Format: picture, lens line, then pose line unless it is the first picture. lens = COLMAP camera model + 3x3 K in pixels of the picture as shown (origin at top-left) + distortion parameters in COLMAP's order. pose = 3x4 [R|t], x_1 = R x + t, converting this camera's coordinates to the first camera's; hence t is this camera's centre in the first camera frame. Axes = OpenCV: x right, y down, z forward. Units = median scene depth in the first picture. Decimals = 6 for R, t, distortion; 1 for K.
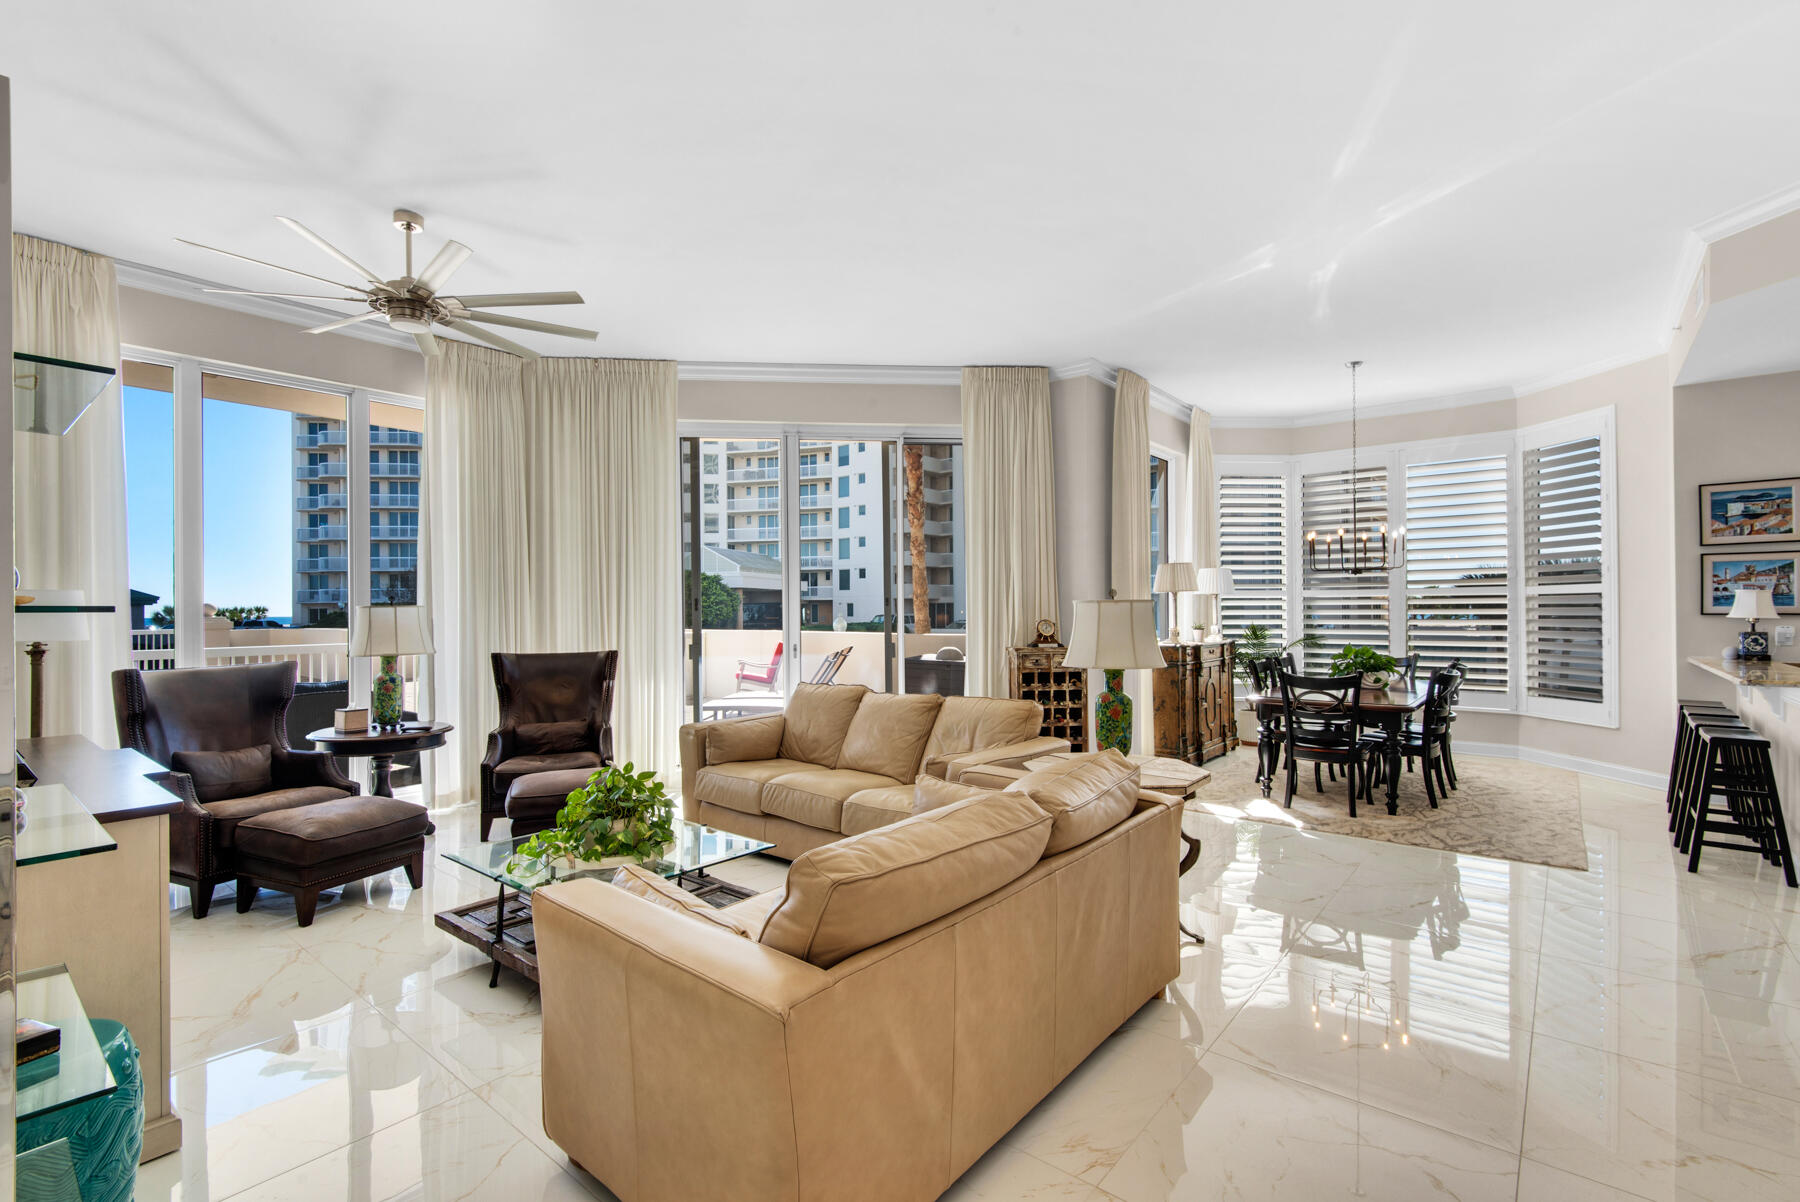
lens RADIAL K [[830.1, 0, 852.9], [0, 830.1, 606.6], [0, 0, 1]] dist [0.008353, -0.005546]
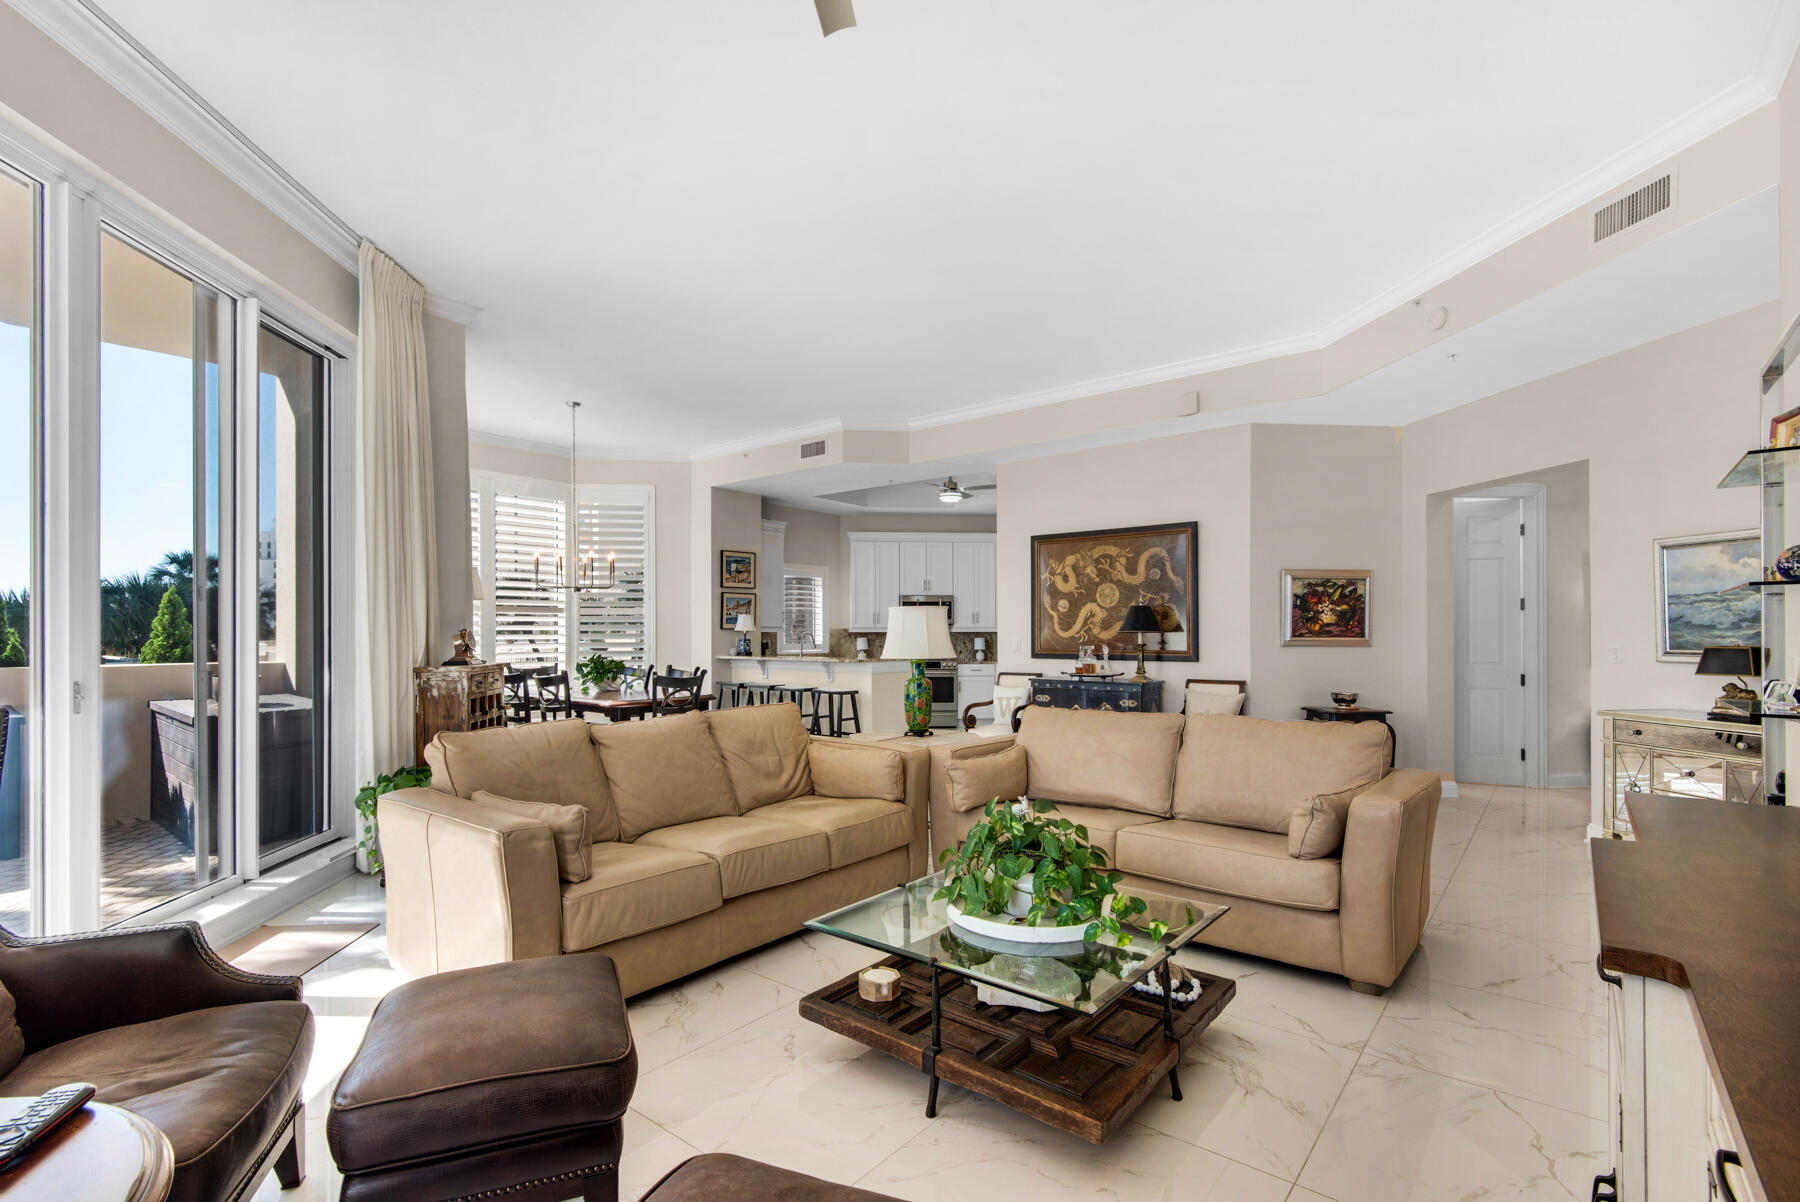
lens RADIAL K [[830.1, 0, 913.7], [0, 830.1, 620.4], [0, 0, 1]] dist [0.008353, -0.005546]
pose [[-0.046715, 0.010619, 0.998852, -0.584295], [-0.005443, 0.999926, -0.010885, 0.007214], [-0.998893, -0.005945, -0.046654, 0.640116]]
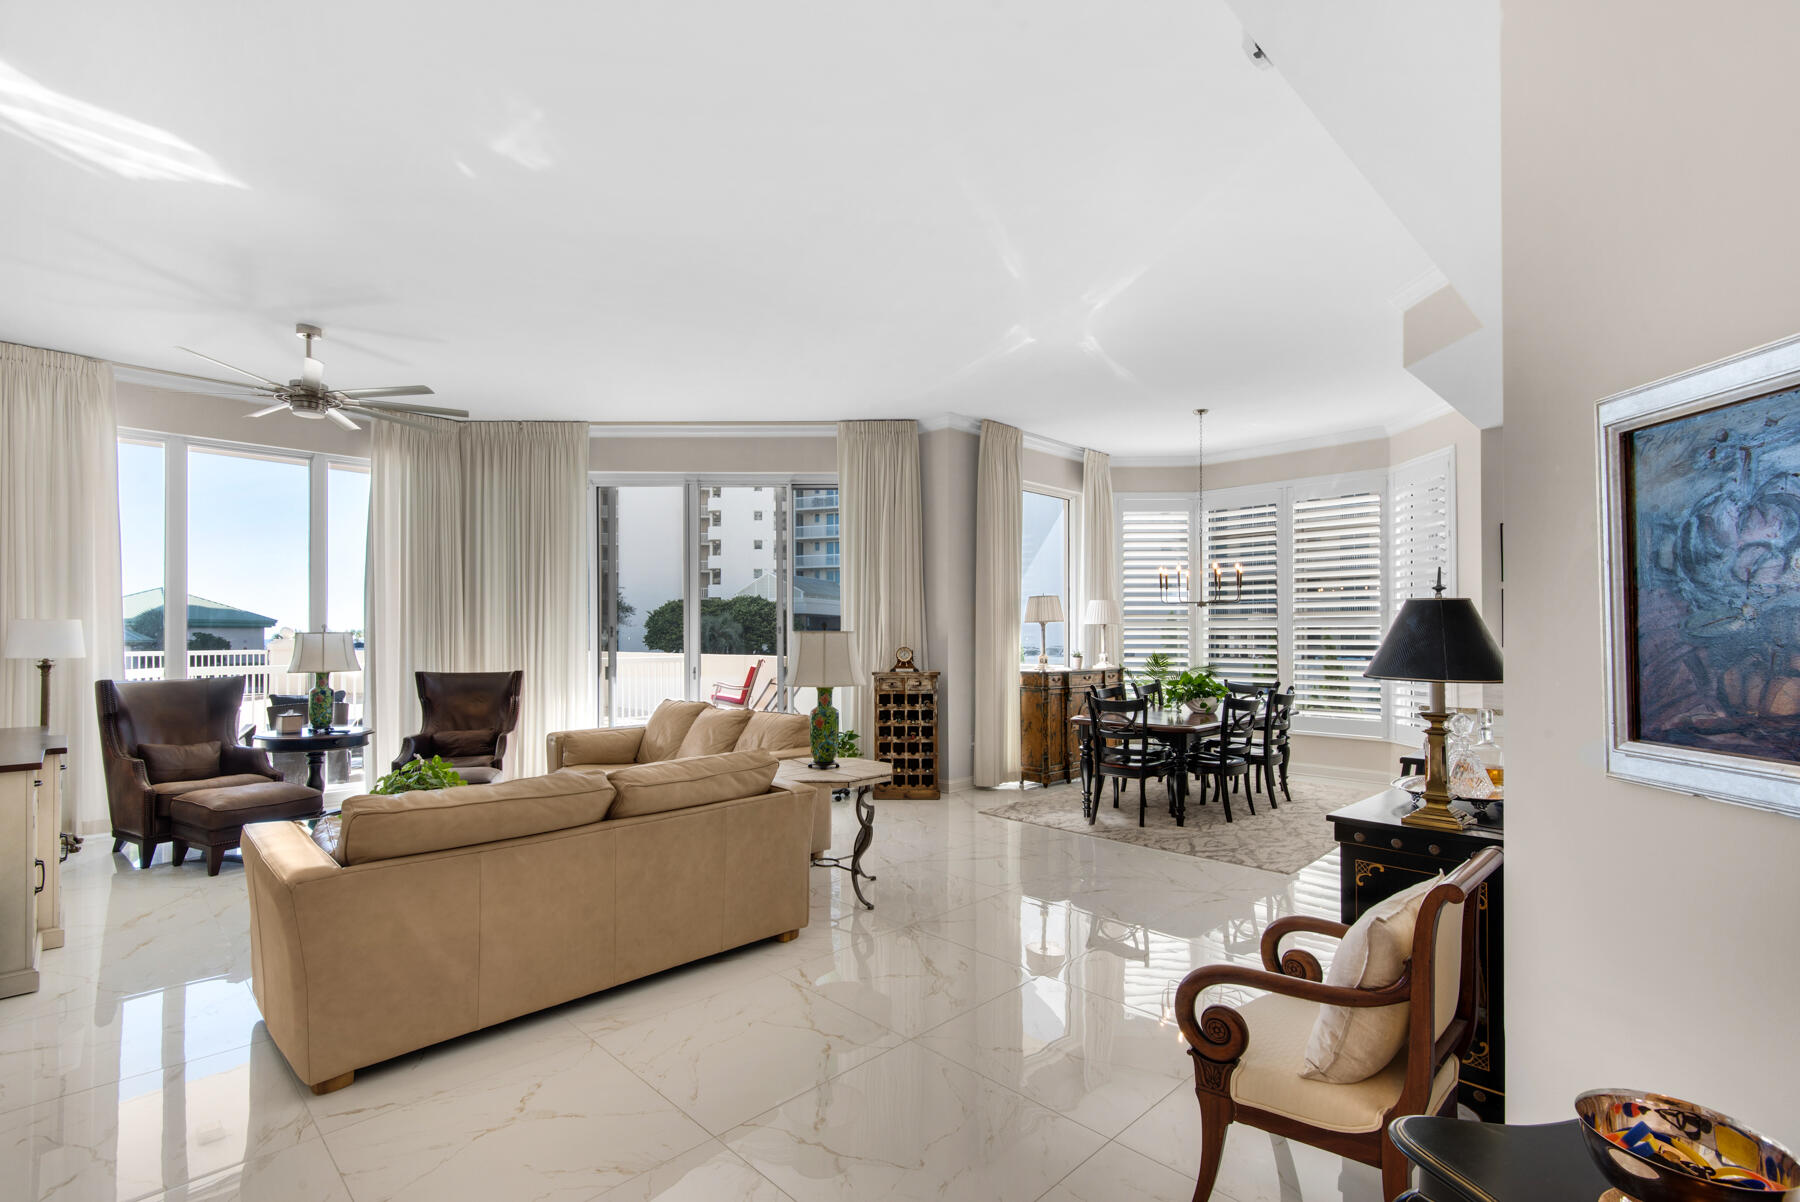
lens RADIAL K [[830.1, 0, 850.3], [0, 830.1, 631.0], [0, 0, 1]] dist [0.008353, -0.005546]
pose [[0.994796, 0.005193, -0.101758, 0.278767], [-0.005313, 0.999985, -0.000911, -0.004722], [0.101752, 0.001447, 0.994809, -0.121574]]
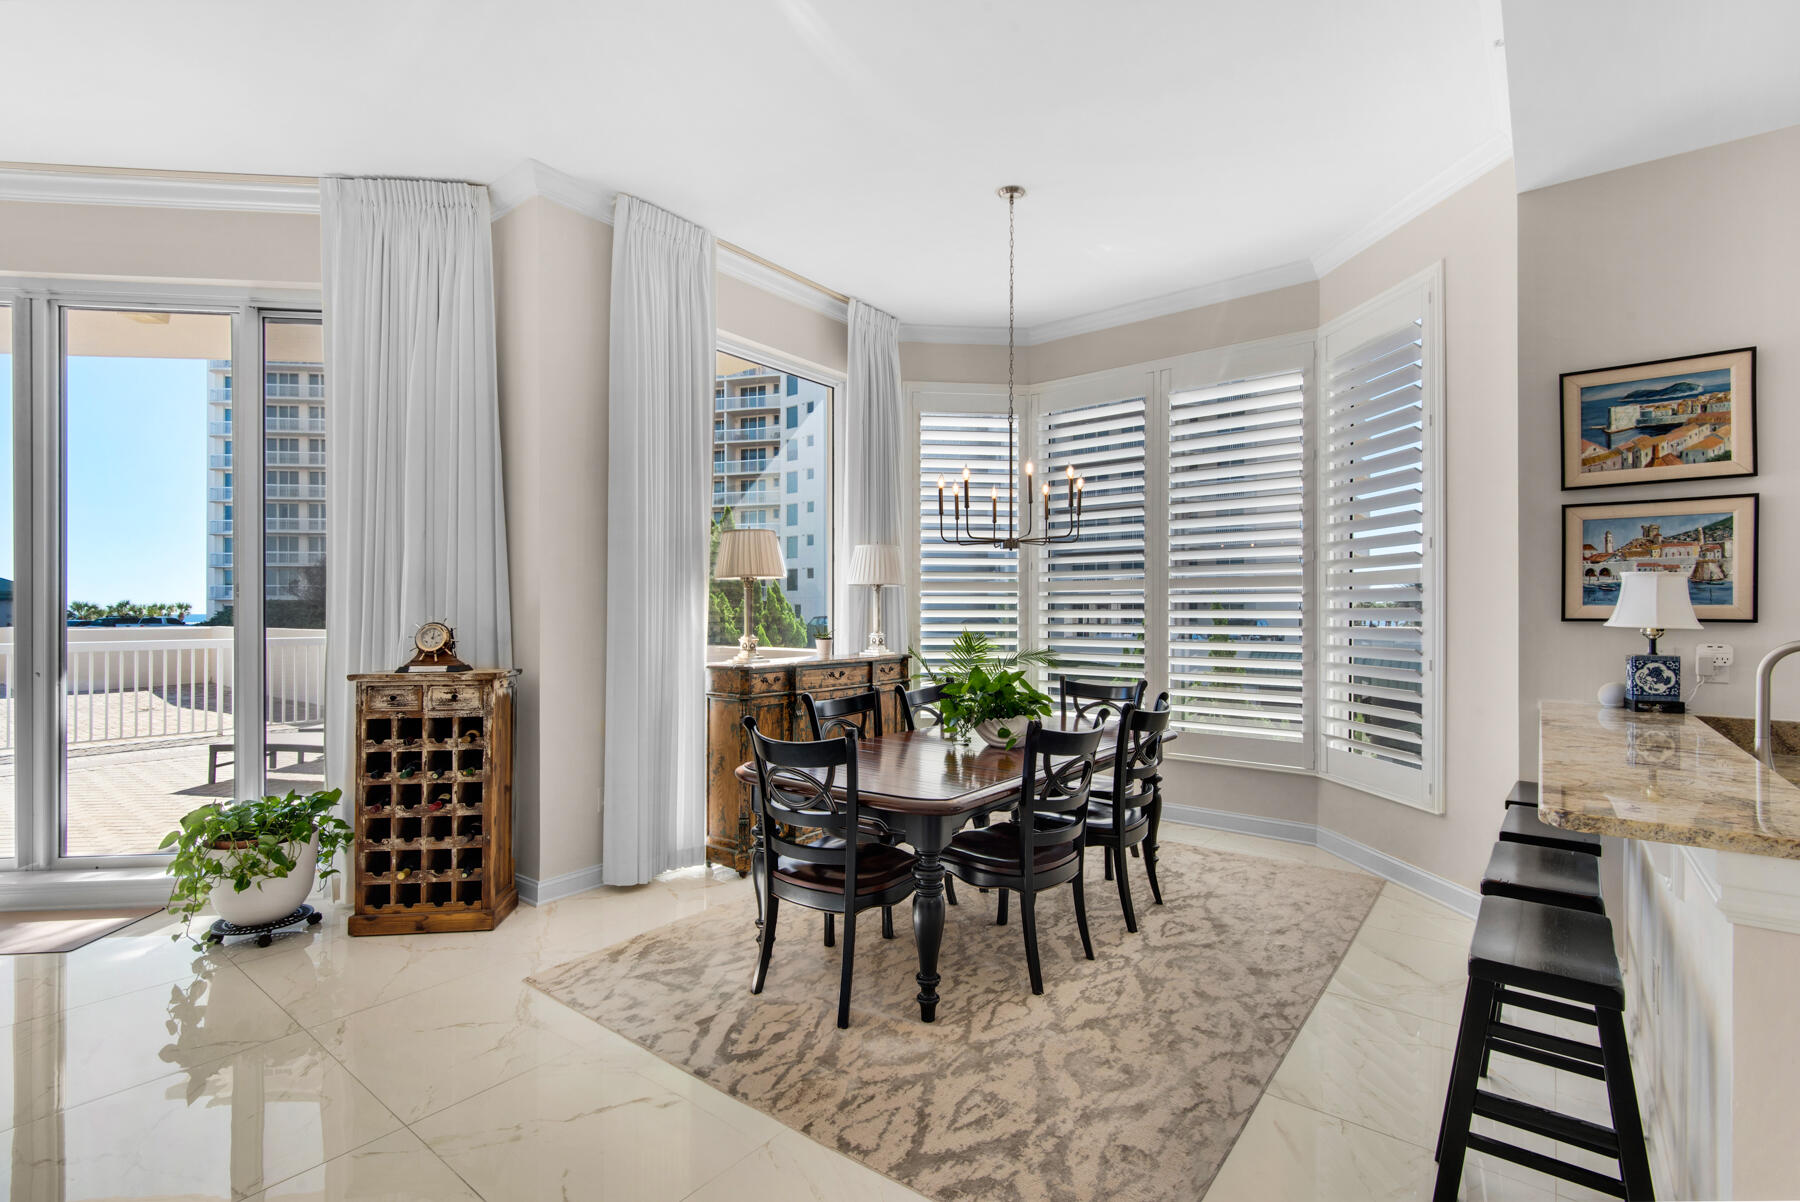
lens RADIAL K [[830.1, 0, 856.8], [0, 830.1, 611.4], [0, 0, 1]] dist [0.008353, -0.005546]
pose [[0.999678, 0.006108, 0.024624, 0.512693], [-0.006218, 0.999971, 0.004371, 0.003885], [-0.024597, -0.004522, 0.999687, 0.442868]]
